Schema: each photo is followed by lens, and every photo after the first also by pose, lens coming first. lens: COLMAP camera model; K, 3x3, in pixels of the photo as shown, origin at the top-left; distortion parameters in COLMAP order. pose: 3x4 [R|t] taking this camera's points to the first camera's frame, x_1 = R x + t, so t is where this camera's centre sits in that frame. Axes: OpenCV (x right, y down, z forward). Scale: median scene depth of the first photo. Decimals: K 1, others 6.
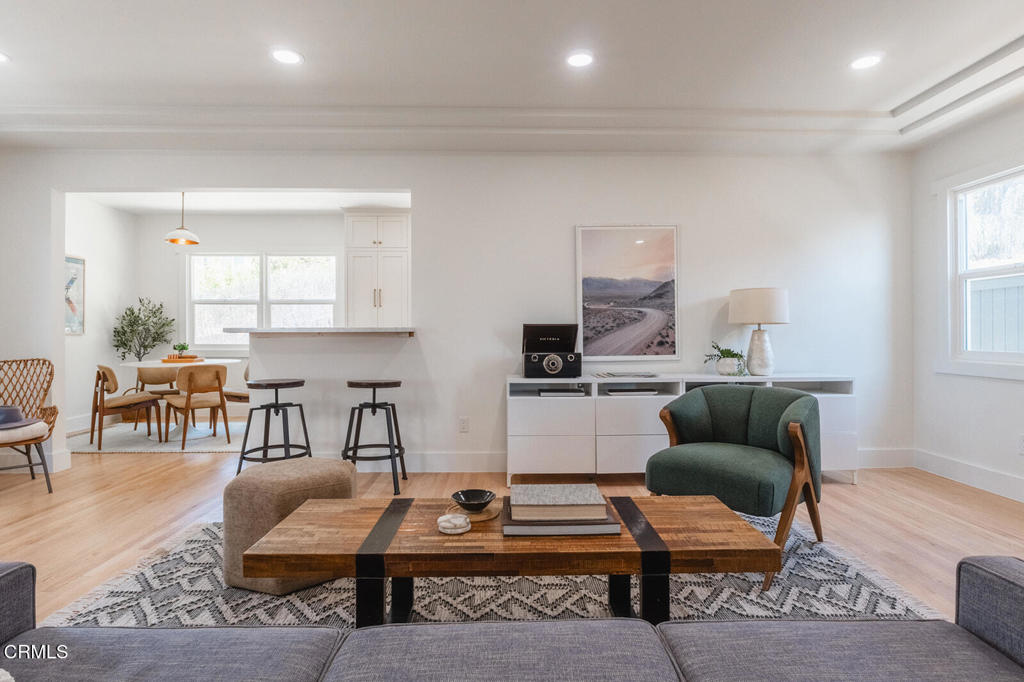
lens RADIAL K [[534.7, 0, 513.1], [0, 534.7, 334.1], [0, 0, 1]] dist [-0.002287, -0.000415]
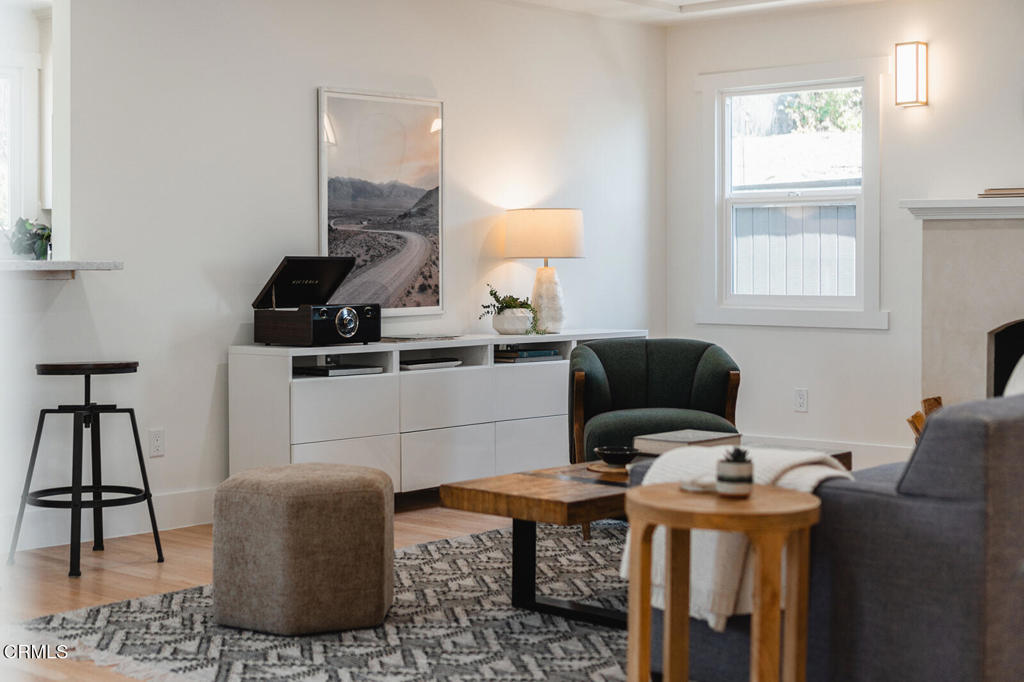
lens RADIAL K [[1556.6, 0, 508.5], [0, 1556.6, 282.1], [0, 0, 1]] dist [-0.005535, 0.007944]
pose [[0.683749, -0.004686, 0.729703, -1.014555], [-0.002687, 0.999956, 0.008939, -0.006417], [-0.729713, -0.008073, 0.683706, -0.329684]]
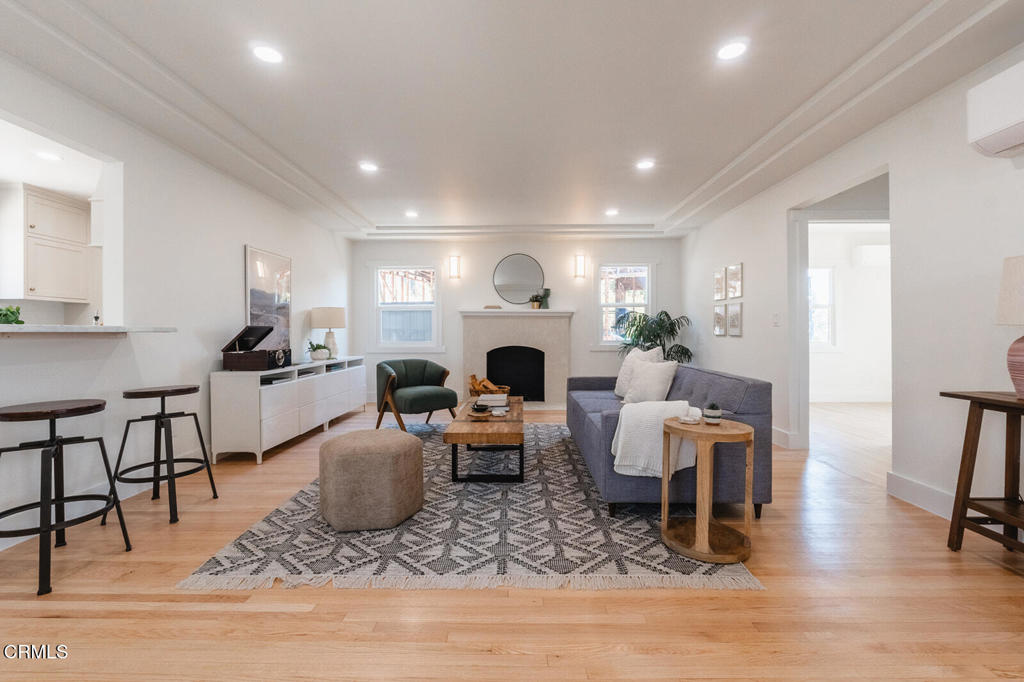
lens RADIAL K [[442.3, 0, 513.0], [0, 442.3, 334.1], [0, 0, 1]] dist [-0.002123, -0.000302]
pose [[0.029422, -0.000015, 0.999567, -0.887525], [0.004511, 0.999990, -0.000117, 0.002173], [-0.999557, 0.004512, 0.029422, 0.377554]]
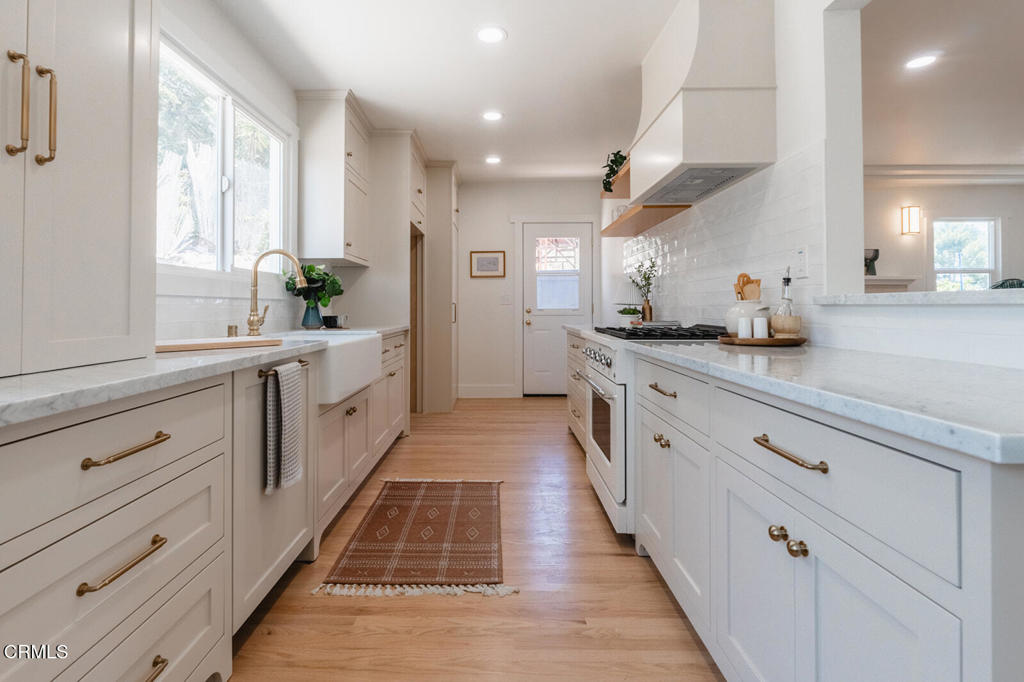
lens RADIAL K [[481.0, 0, 489.8], [0, 481.0, 301.3], [0, 0, 1]] dist [-0.007693, -0.000753]
pose [[0.032596, 0.016175, 0.999338, -0.645035], [0.005948, 0.999848, -0.016377, -0.002443], [-0.999451, 0.006478, 0.032495, 1.354759]]
